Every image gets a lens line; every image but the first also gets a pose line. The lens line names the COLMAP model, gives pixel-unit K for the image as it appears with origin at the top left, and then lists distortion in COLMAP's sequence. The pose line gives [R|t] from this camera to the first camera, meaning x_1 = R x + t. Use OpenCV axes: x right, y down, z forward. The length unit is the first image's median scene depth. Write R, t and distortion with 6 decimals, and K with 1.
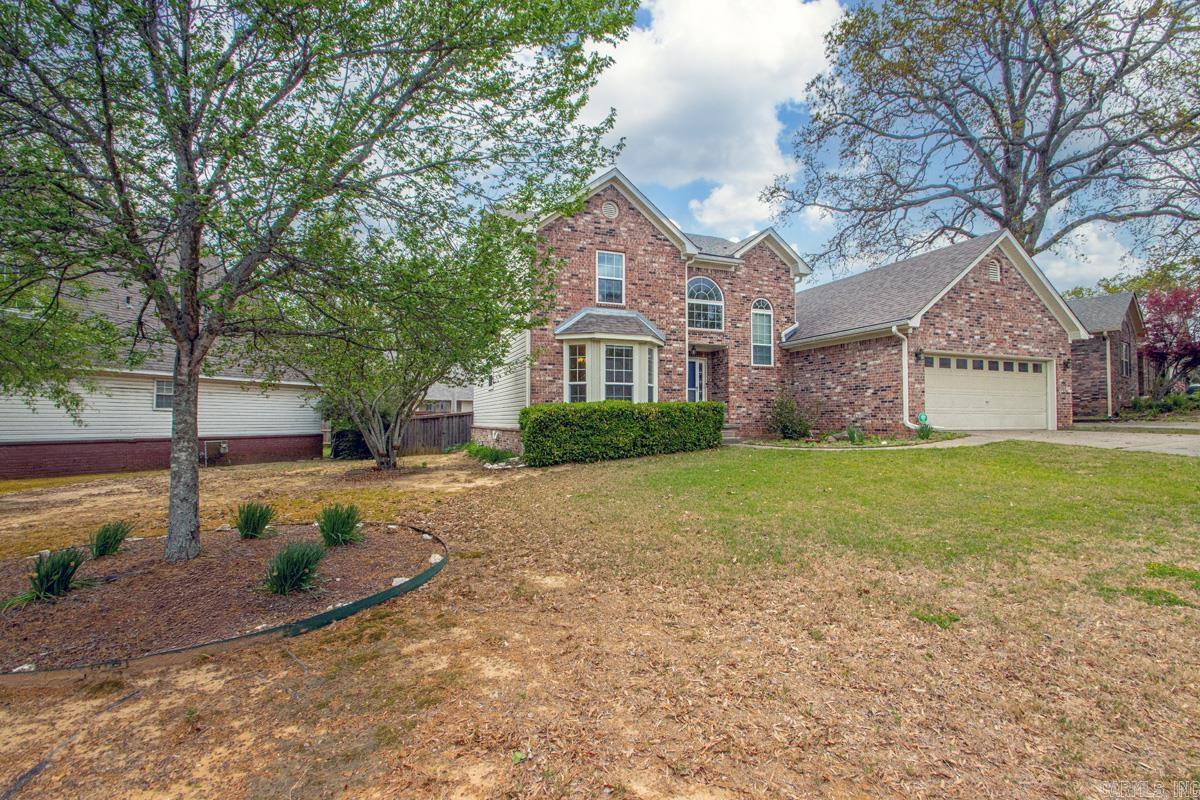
lens RADIAL K [[545.0, 0, 600.3], [0, 545.0, 379.5], [0, 0, 1]] dist [0.000177, -0.000283]
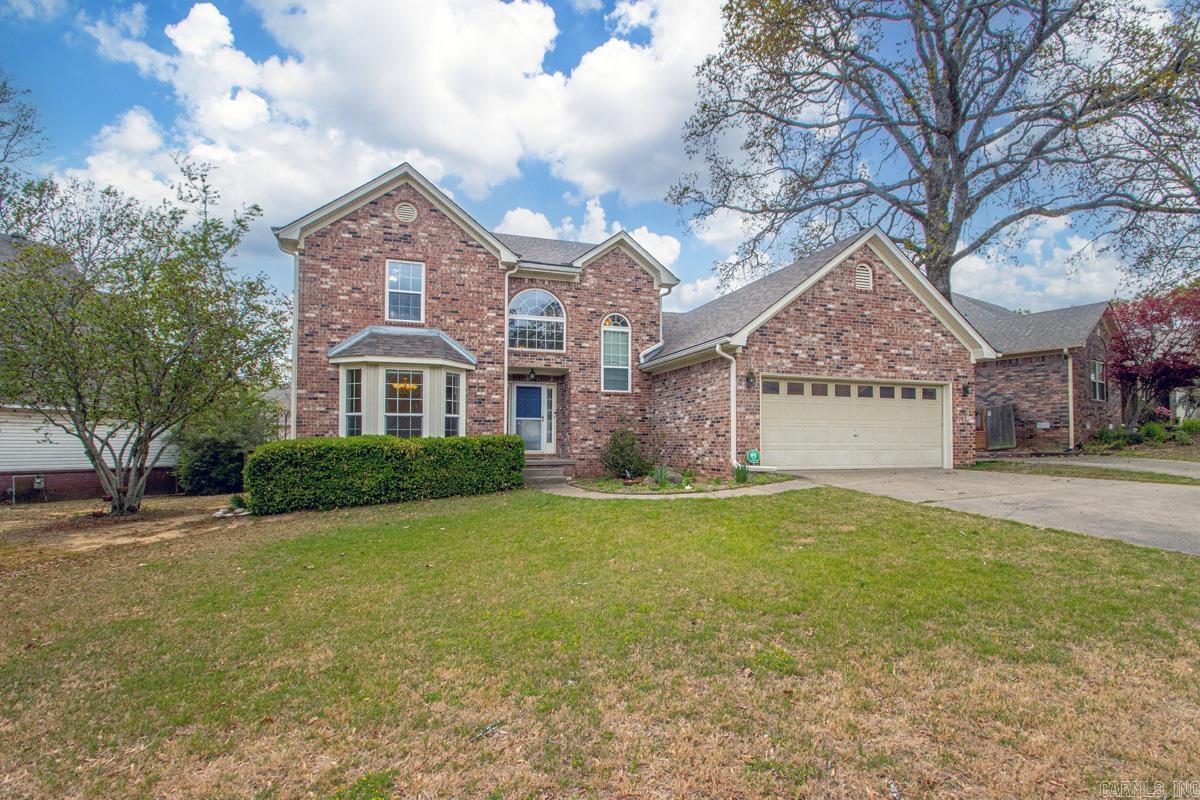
lens RADIAL K [[568.1, 0, 600.0], [0, 568.1, 400.0], [0, 0, 1]] dist [-0.000323, -0.000809]
pose [[0.998767, -0.002883, -0.049557, 0.360900], [0.002778, 0.999994, -0.002196, -0.011543], [0.049563, 0.002056, 0.998769, 0.116997]]
